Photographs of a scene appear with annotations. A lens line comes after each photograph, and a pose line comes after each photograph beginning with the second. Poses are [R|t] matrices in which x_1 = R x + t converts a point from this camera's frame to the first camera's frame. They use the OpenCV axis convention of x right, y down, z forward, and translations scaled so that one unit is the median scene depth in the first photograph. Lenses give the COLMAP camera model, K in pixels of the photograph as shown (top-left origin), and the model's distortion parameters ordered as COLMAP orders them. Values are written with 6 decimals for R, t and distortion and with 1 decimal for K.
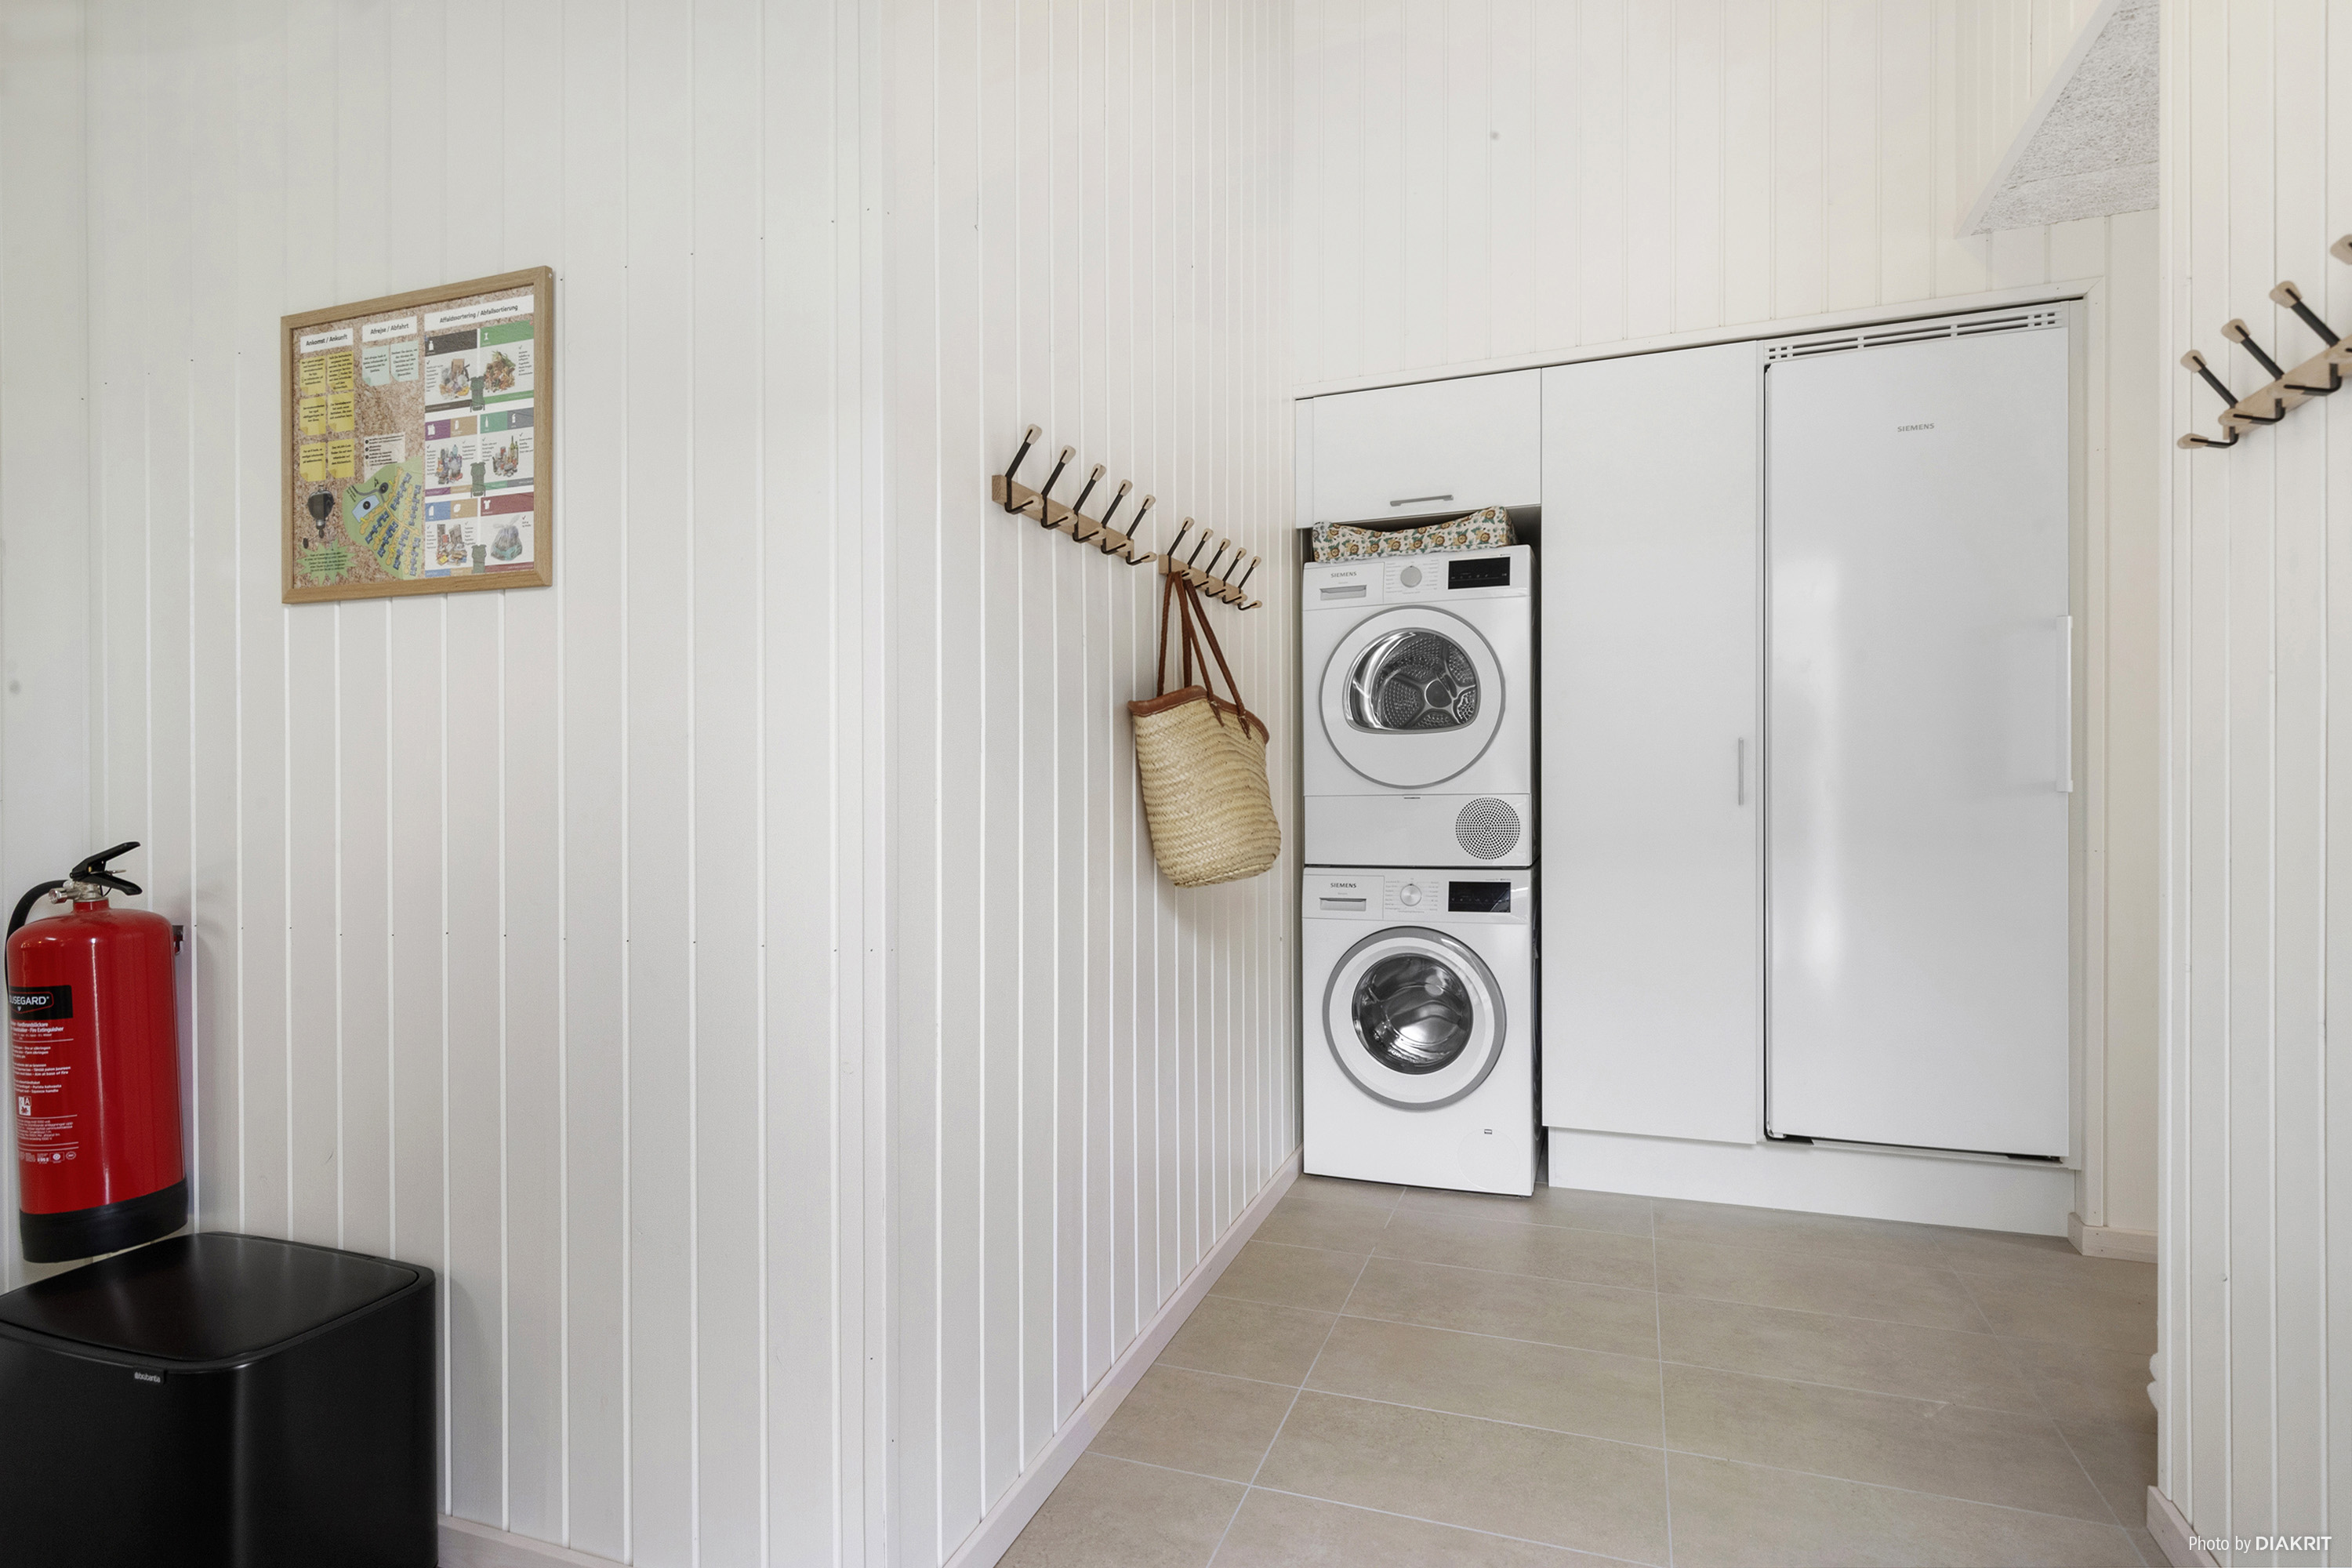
lens RADIAL K [[1217.6, 0, 1176.1], [0, 1217.6, 784.8], [0, 0, 1]] dist [-0.006963, -0.000121]
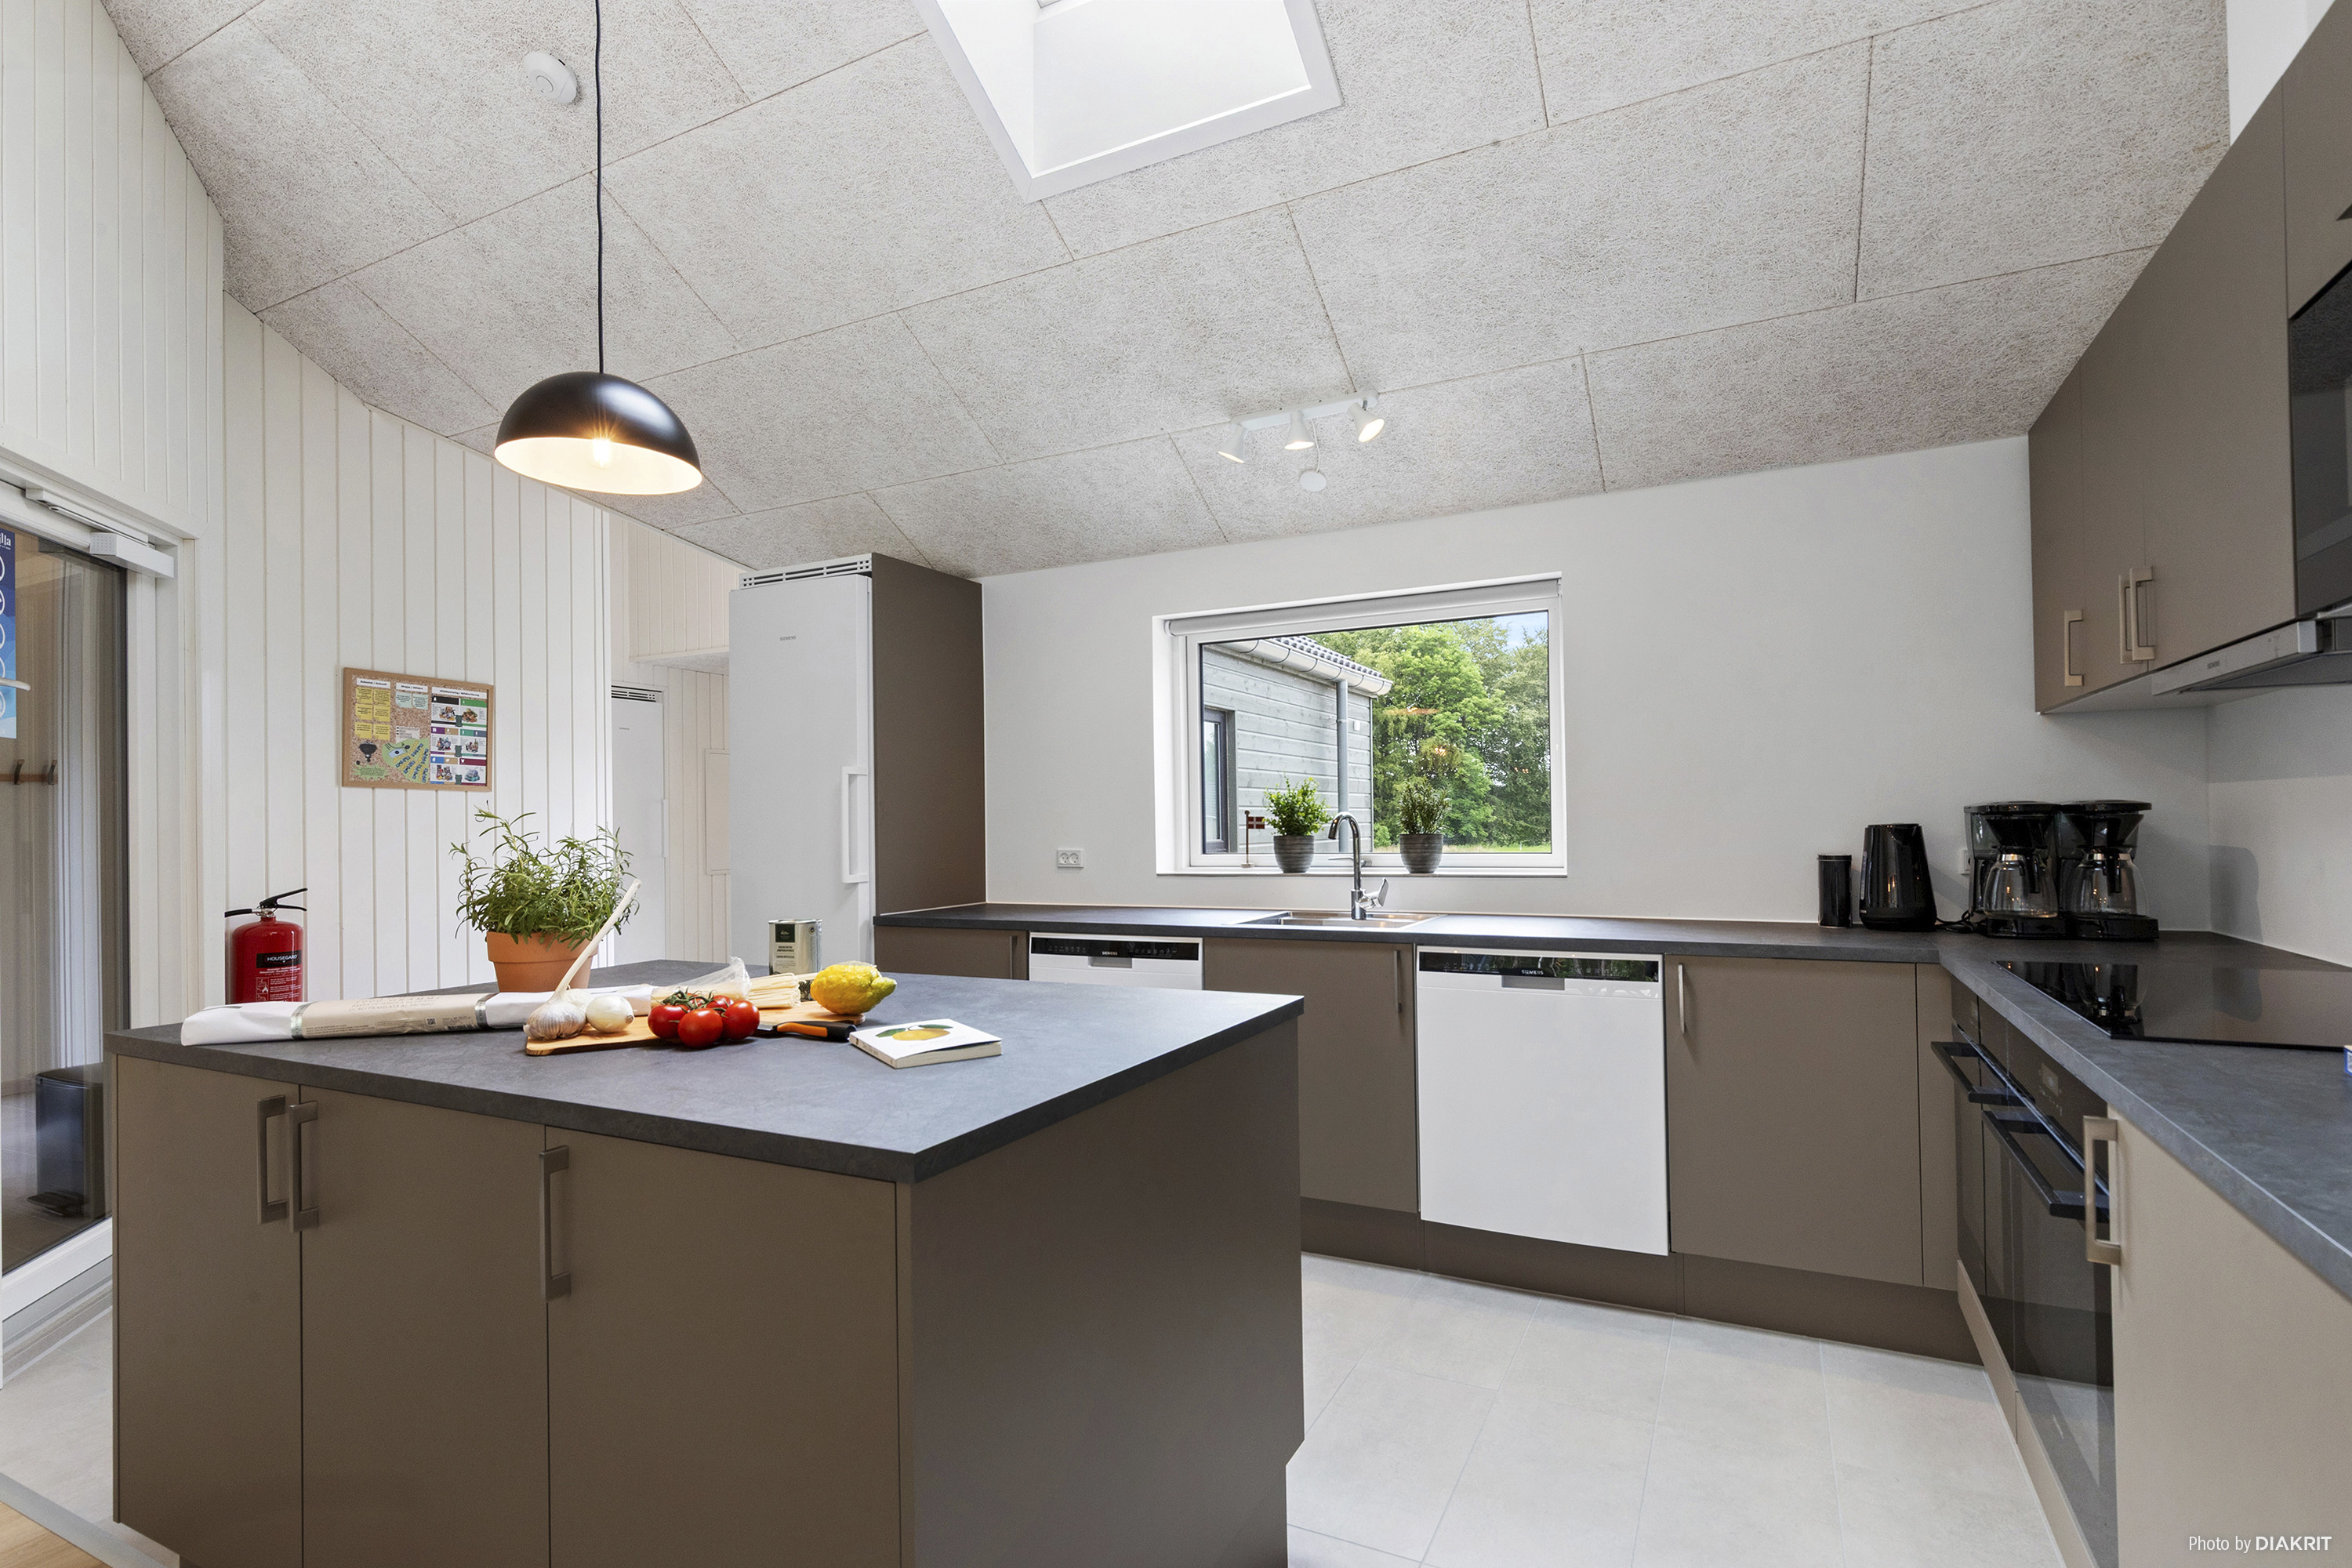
lens RADIAL K [[1136.9, 0, 1187.4], [0, 1136.9, 824.9], [0, 0, 1]] dist [-0.004139, 0.000439]
pose [[0.121839, 0.007768, 0.992520, -2.952283], [0.011024, 0.999897, -0.009179, -0.036801], [-0.992489, 0.012060, 0.121740, -0.991279]]
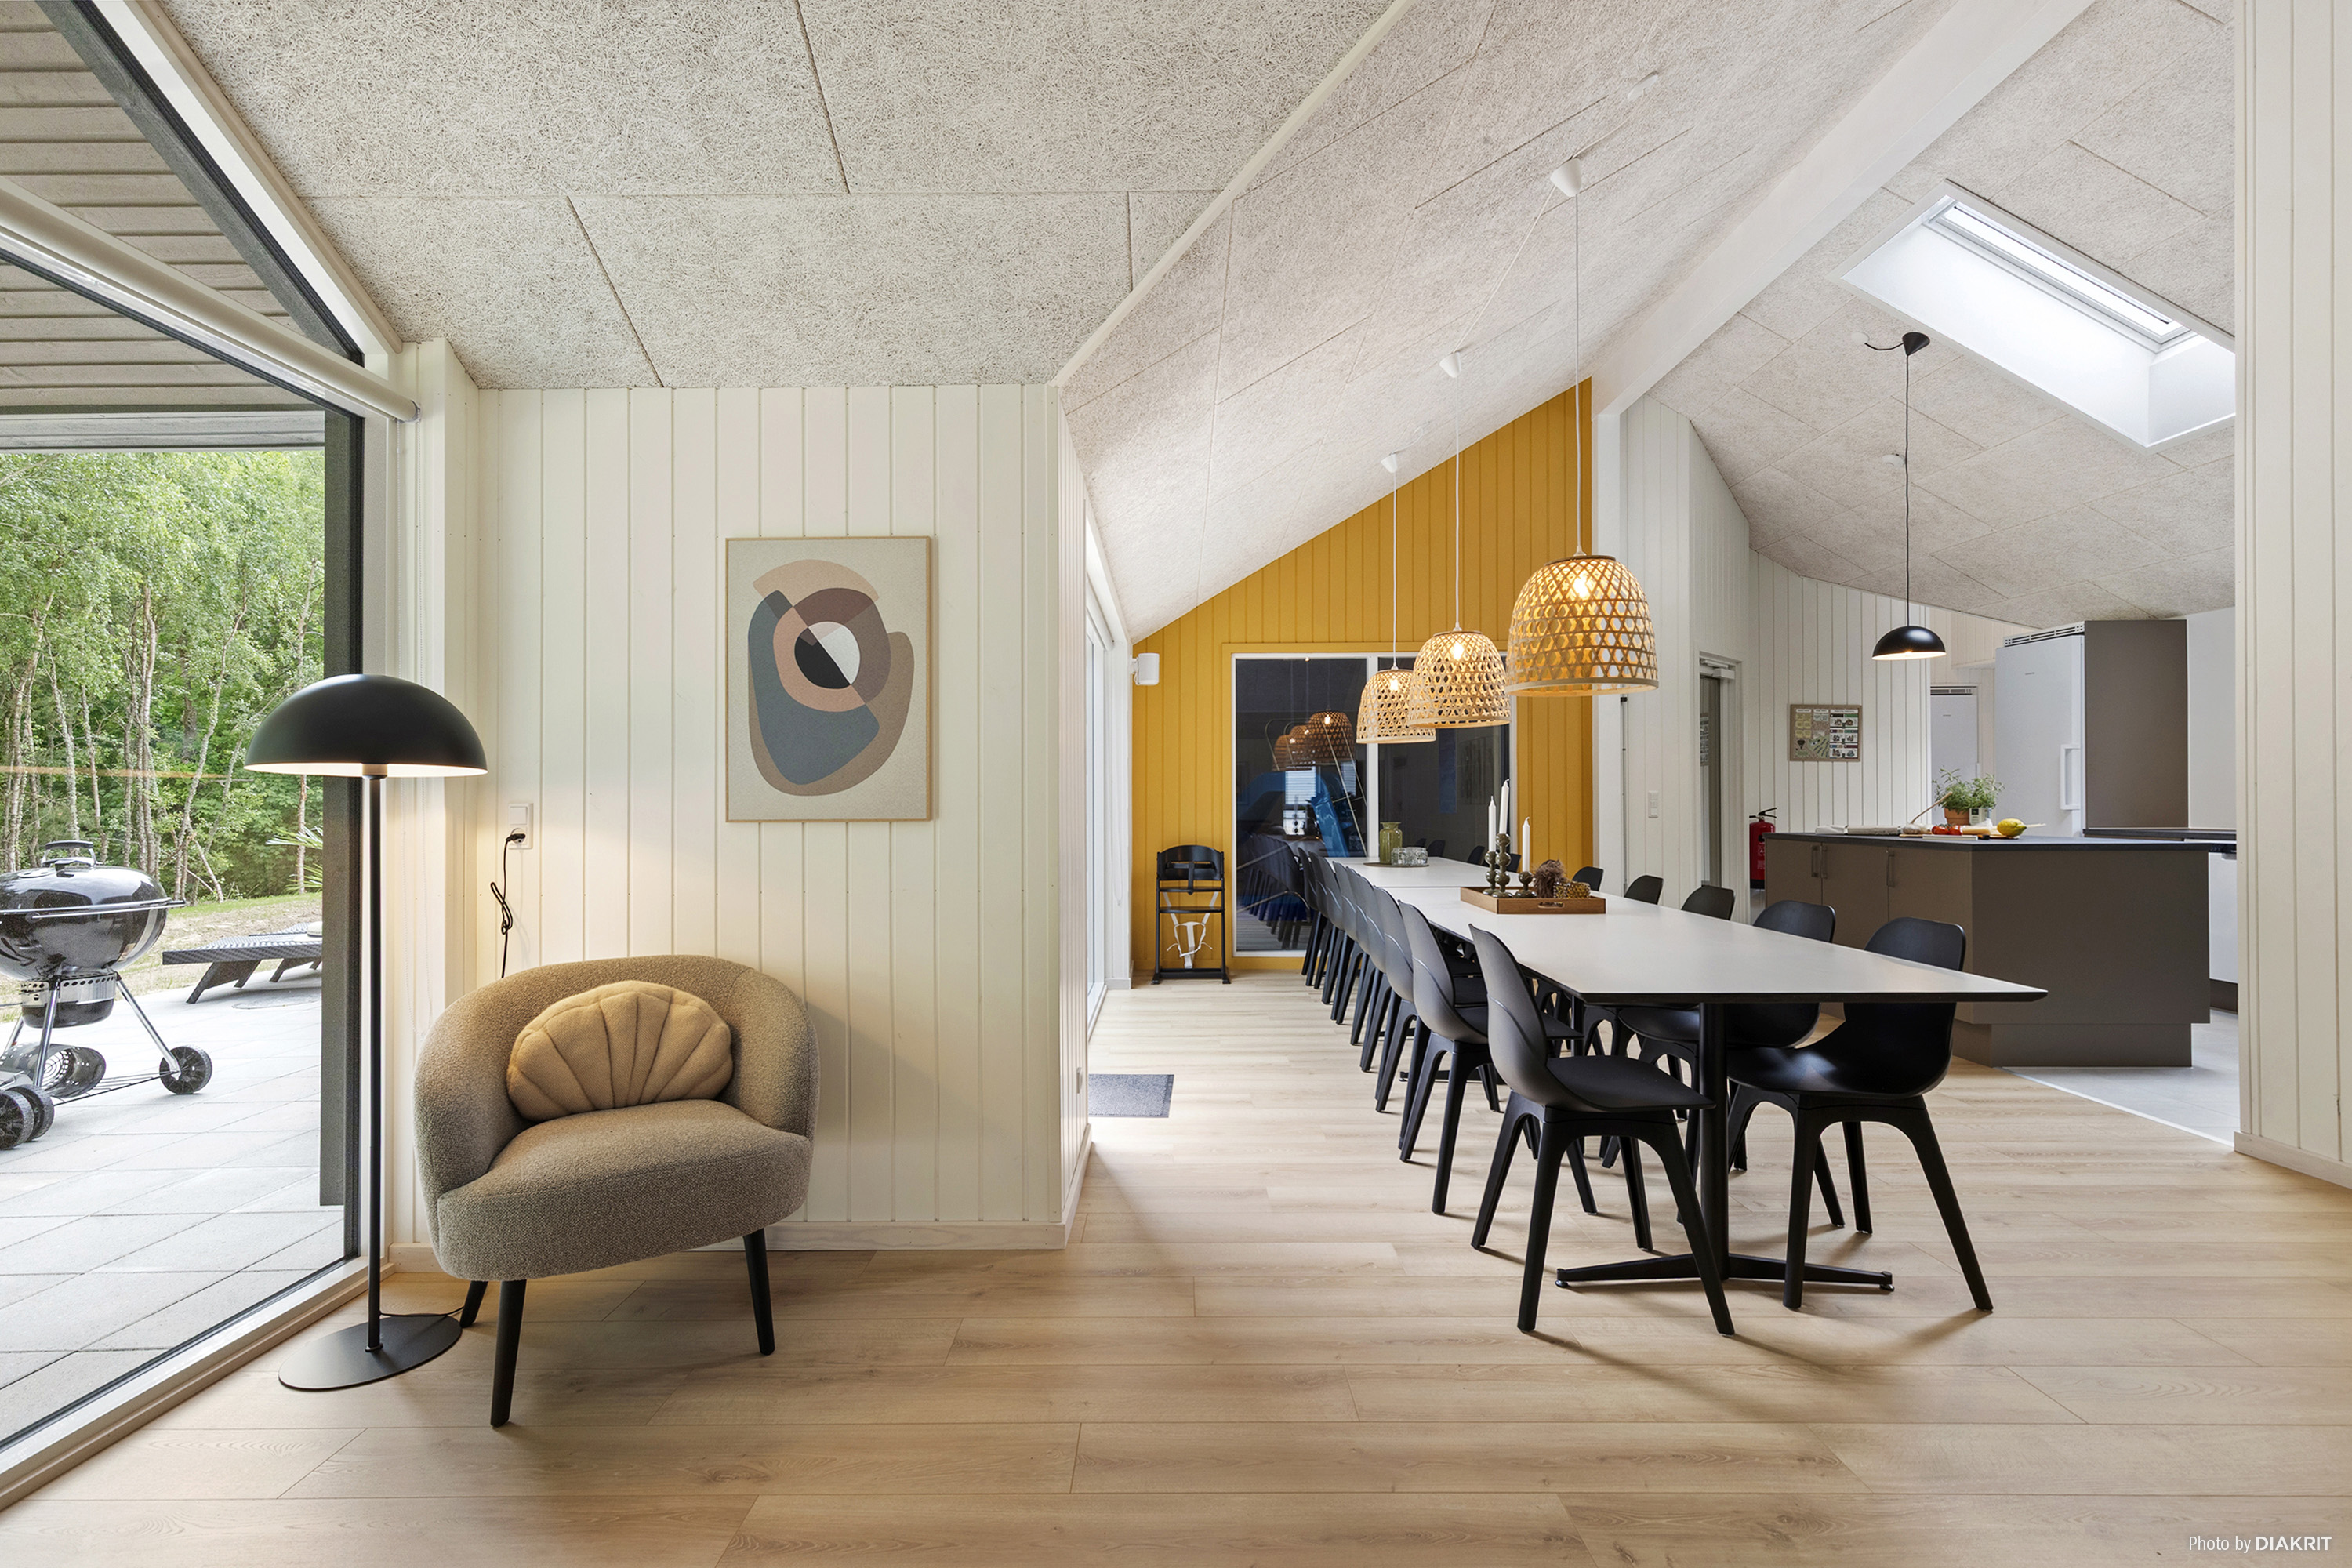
lens RADIAL K [[1071.0, 0, 1174.5], [0, 1071.0, 793.8], [0, 0, 1]] dist [-0.013513, -0.000026]
pose [[0.941851, 0.005021, 0.335994, -4.990932], [-0.003598, 0.999982, -0.004859, 0.020940], [-0.336012, 0.003368, 0.941852, -2.497895]]
